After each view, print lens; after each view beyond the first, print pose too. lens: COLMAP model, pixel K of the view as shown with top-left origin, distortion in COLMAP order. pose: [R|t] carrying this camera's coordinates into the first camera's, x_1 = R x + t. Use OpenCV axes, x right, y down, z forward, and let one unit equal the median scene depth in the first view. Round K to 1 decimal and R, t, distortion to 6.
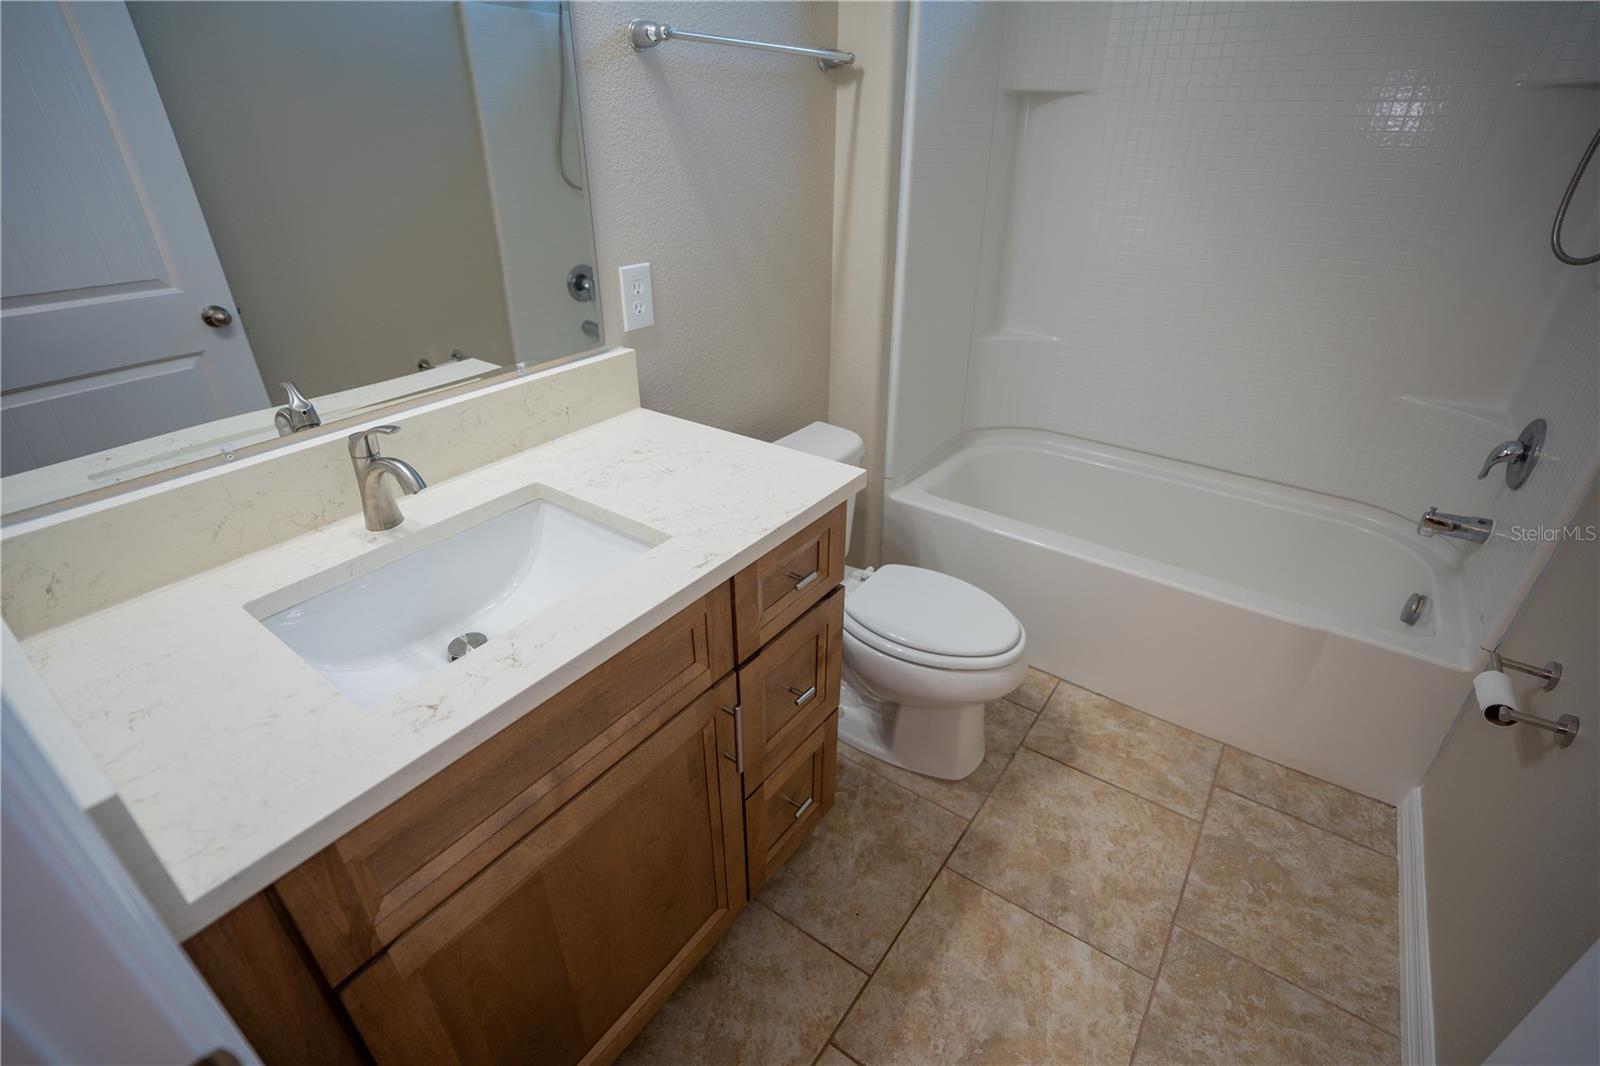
lens RADIAL K [[739.7, 0, 799.5], [0, 739.7, 535.3], [0, 0, 1]] dist [-0.073315, 0.028942]
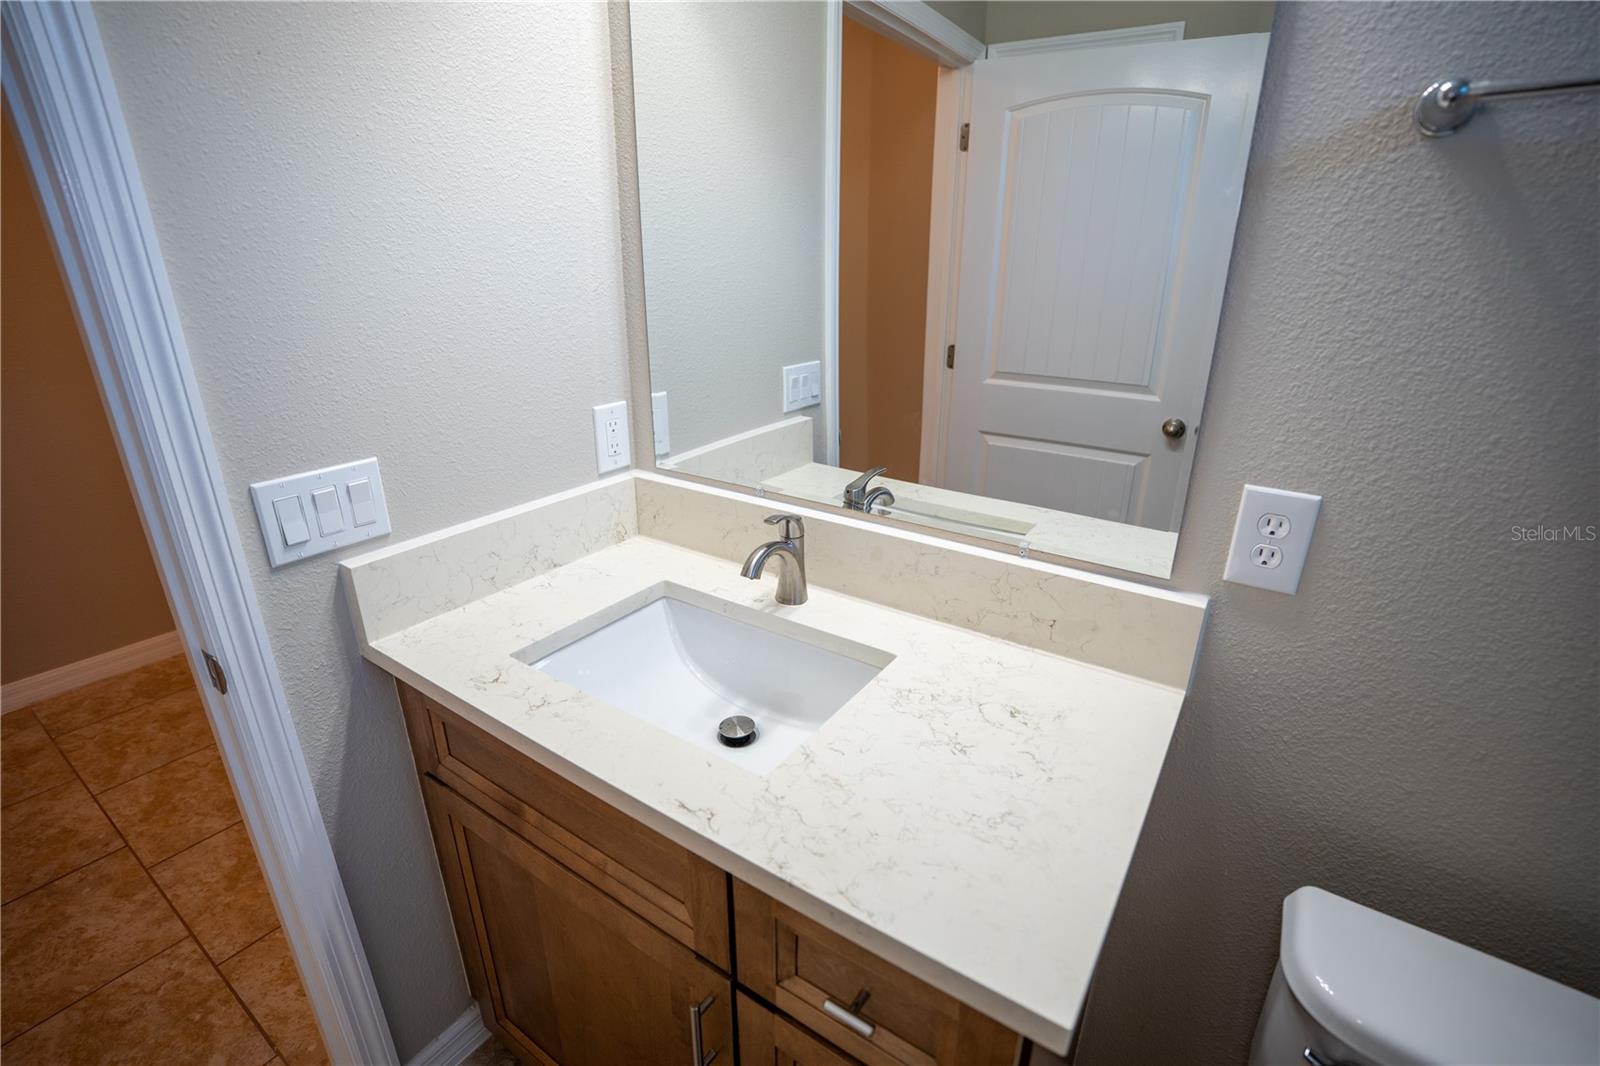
lens RADIAL K [[730.6, 0, 806.9], [0, 730.6, 535.2], [0, 0, 1]] dist [-0.074611, 0.025821]
pose [[0.026715, 0.346618, -0.937626, 0.368519], [-0.493335, 0.820353, 0.289209, -0.364543], [0.869429, 0.454838, 0.192915, 0.652541]]
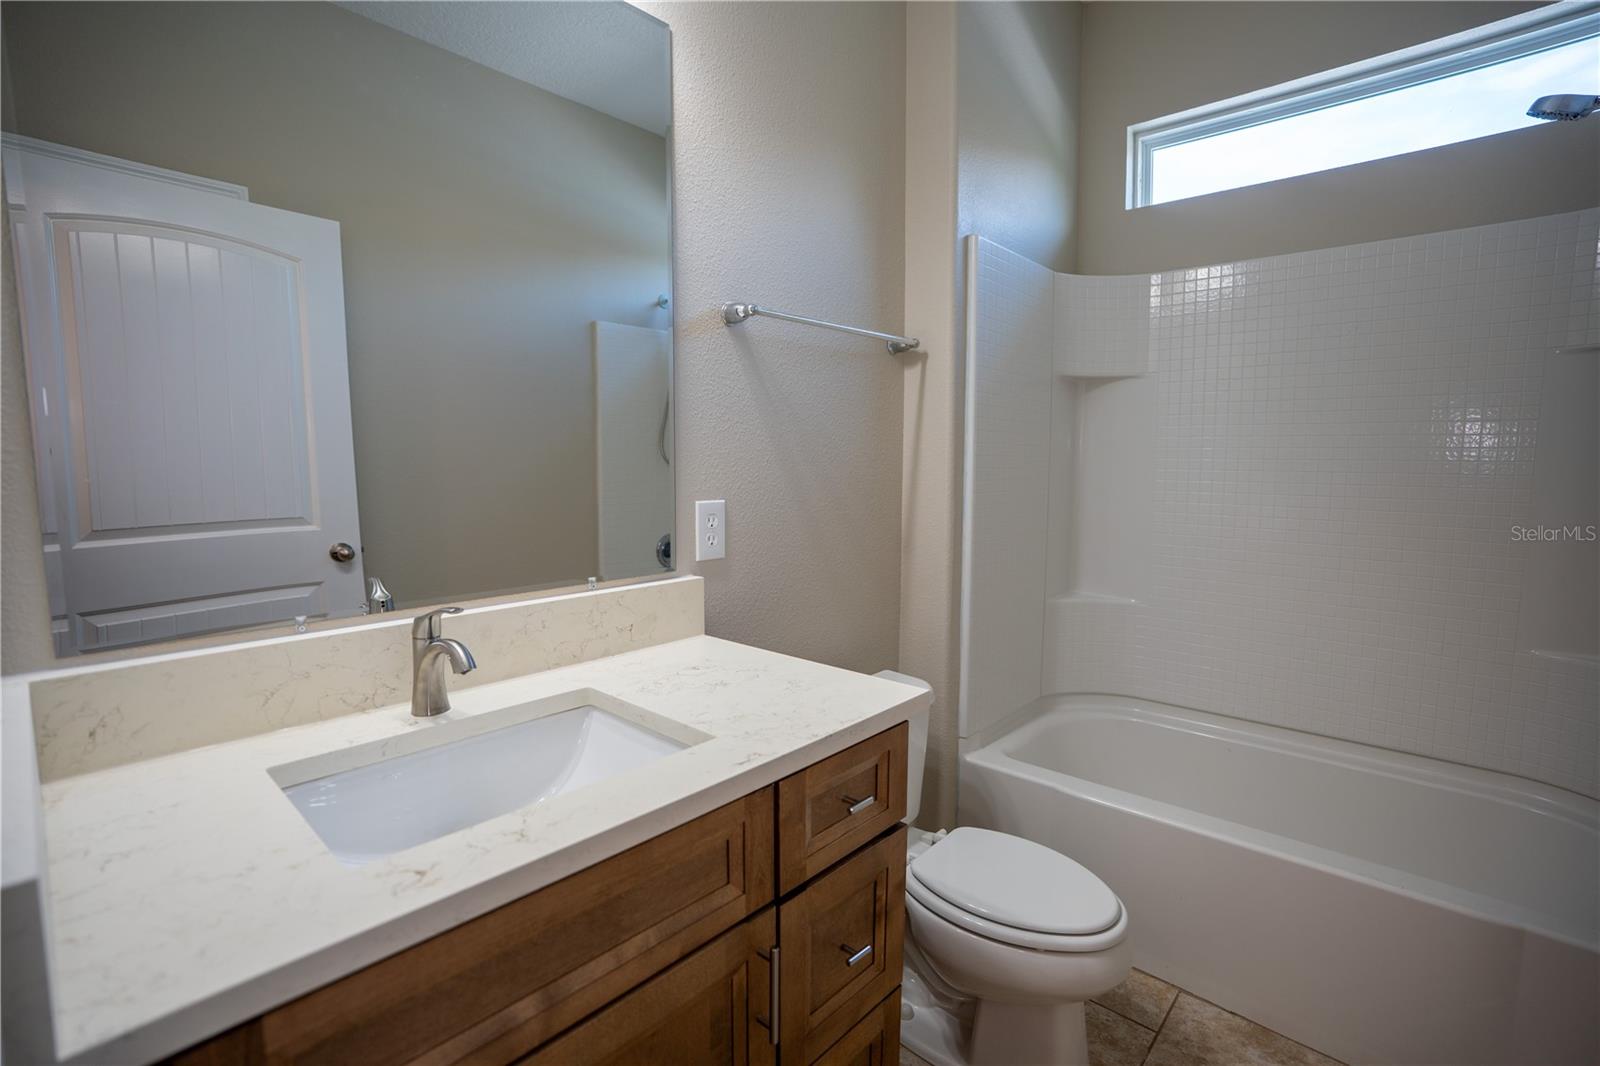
lens RADIAL K [[739.7, 0, 799.5], [0, 739.7, 535.3], [0, 0, 1]] dist [-0.073315, 0.028942]
pose [[0.993694, 0.009918, -0.111683, 0.028464], [-0.052408, 0.921655, -0.384455, 0.098712], [0.099120, 0.387884, 0.916363, 0.046537]]
